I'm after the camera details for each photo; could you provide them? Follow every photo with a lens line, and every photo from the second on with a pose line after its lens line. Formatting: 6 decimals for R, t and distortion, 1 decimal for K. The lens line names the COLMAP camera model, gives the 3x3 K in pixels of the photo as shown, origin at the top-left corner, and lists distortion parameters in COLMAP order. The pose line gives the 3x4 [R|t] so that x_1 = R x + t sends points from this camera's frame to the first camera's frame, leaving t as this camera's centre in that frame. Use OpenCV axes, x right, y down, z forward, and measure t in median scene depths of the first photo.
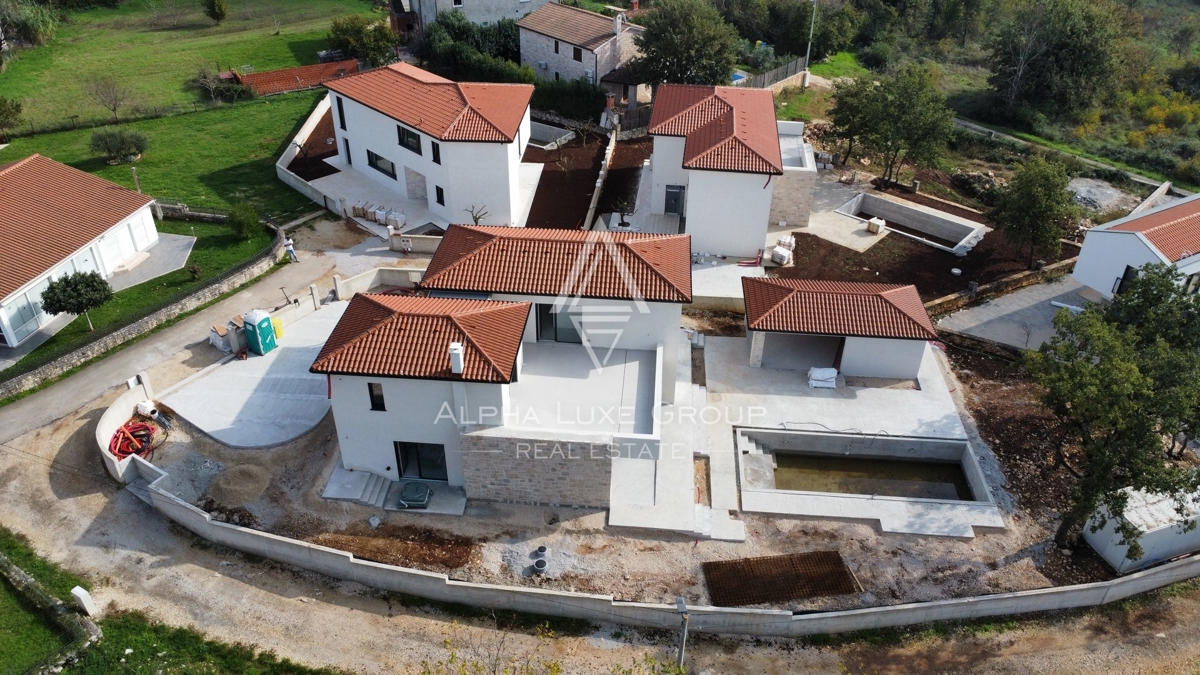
lens RADIAL K [[871.9, 0, 598.5], [0, 871.9, 336.0], [0, 0, 1]] dist [-0.028301, -0.016796]
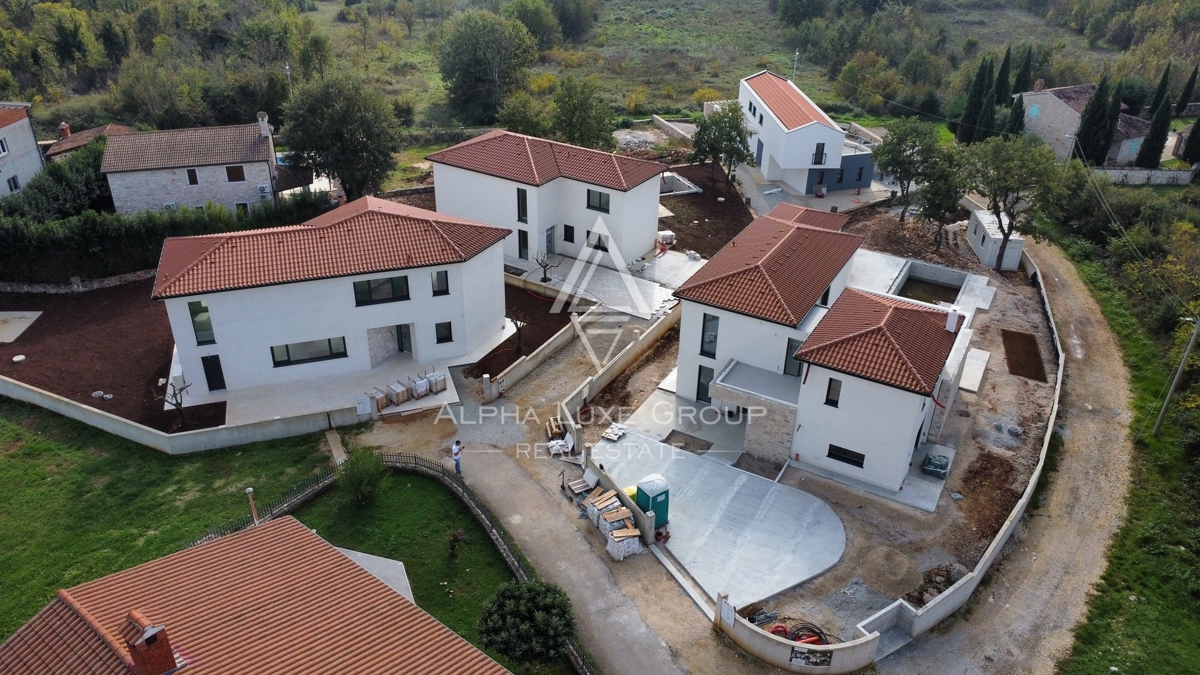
lens RADIAL K [[871.9, 0, 598.5], [0, 871.9, 336.0], [0, 0, 1]] dist [-0.028301, -0.016796]
pose [[0.426132, -0.449867, 0.784877, -0.978805], [0.492901, 0.842963, 0.215551, -0.335736], [-0.758591, 0.295013, 0.580953, 0.515112]]
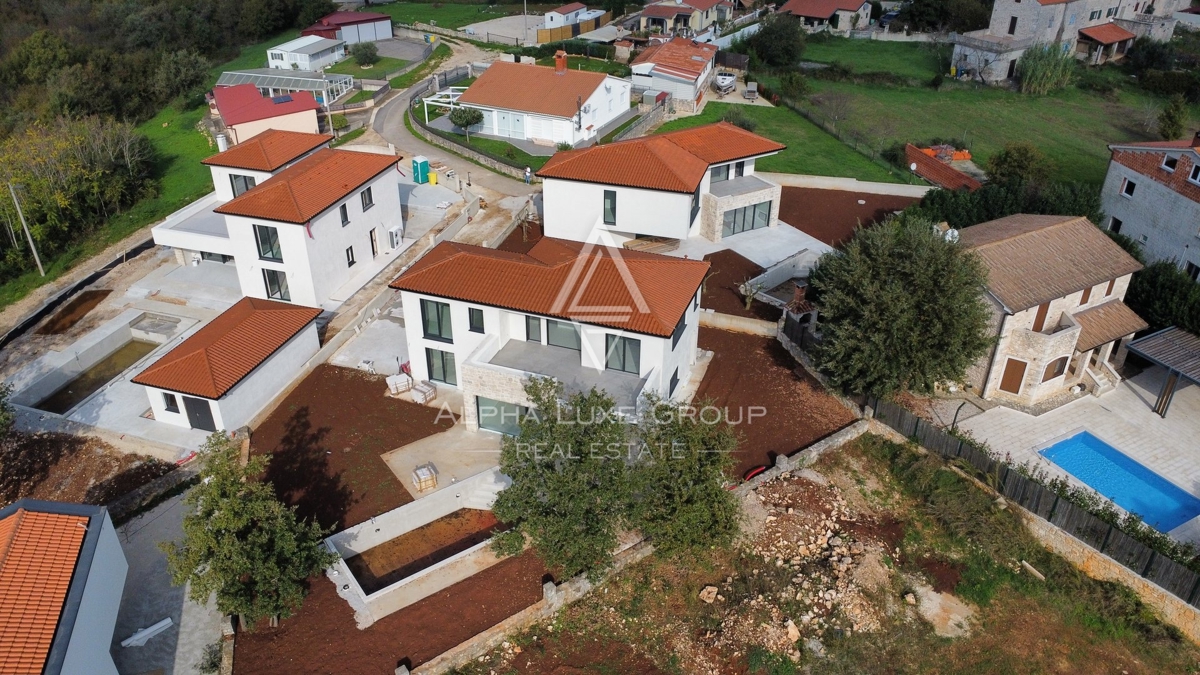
lens RADIAL K [[871.9, 0, 598.5], [0, 871.9, 336.0], [0, 0, 1]] dist [-0.028301, -0.016796]
pose [[-0.219702, 0.486972, -0.845334, 1.061914], [-0.549812, 0.653979, 0.519634, -0.827479], [0.805877, 0.578939, 0.124062, 1.239613]]
